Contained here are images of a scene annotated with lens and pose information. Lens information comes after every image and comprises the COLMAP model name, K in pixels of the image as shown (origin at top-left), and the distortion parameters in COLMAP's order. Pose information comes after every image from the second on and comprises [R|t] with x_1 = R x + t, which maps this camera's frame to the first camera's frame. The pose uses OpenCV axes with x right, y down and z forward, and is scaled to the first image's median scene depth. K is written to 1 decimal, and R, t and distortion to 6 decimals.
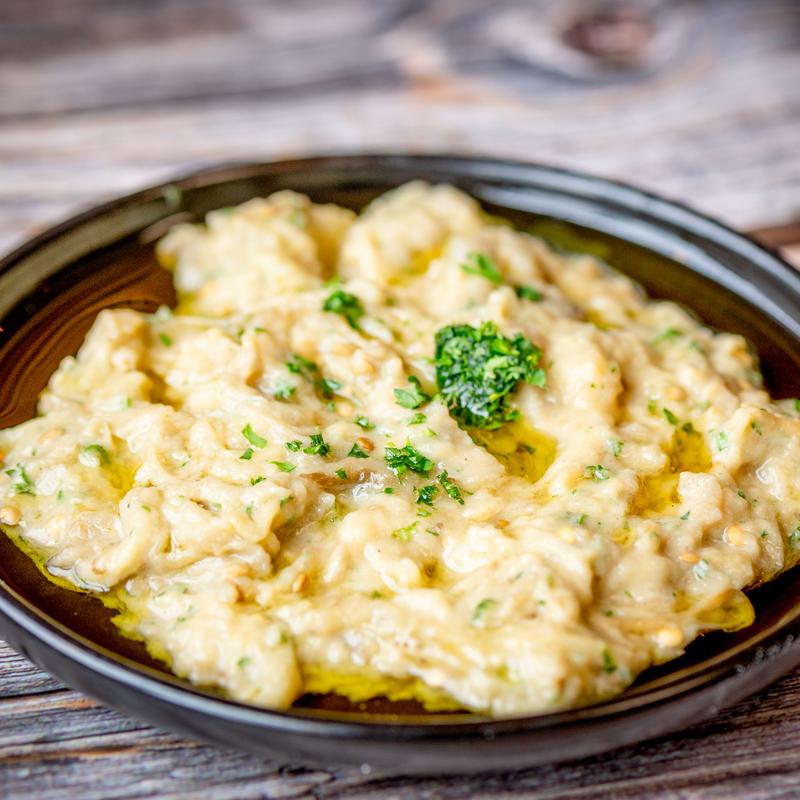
lens RADIAL K [[5019.3, 0, 399.8], [0, 5019.3, 400.2], [0, 0, 1]] dist [0.287177, -22.415338]
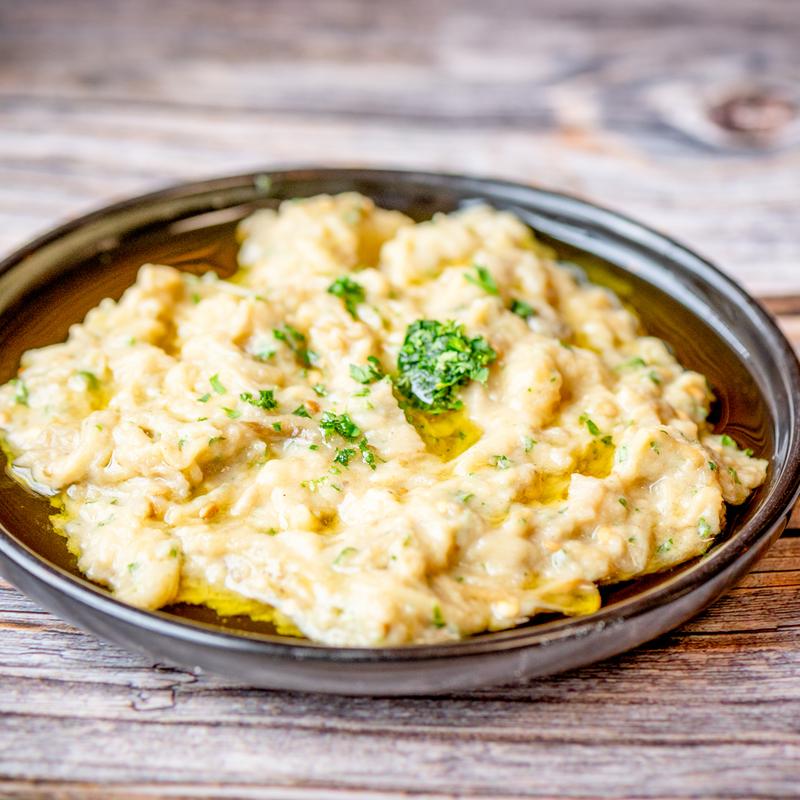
lens RADIAL K [[5019.3, 0, 399.8], [0, 5019.3, 400.2], [0, 0, 1]] dist [0.287177, -22.415338]
pose [[0.954567, 0.150569, -0.257159, 0.307698], [-0.159805, 0.987030, -0.015277, 0.021723], [0.251524, 0.055678, 0.966248, -0.095094]]
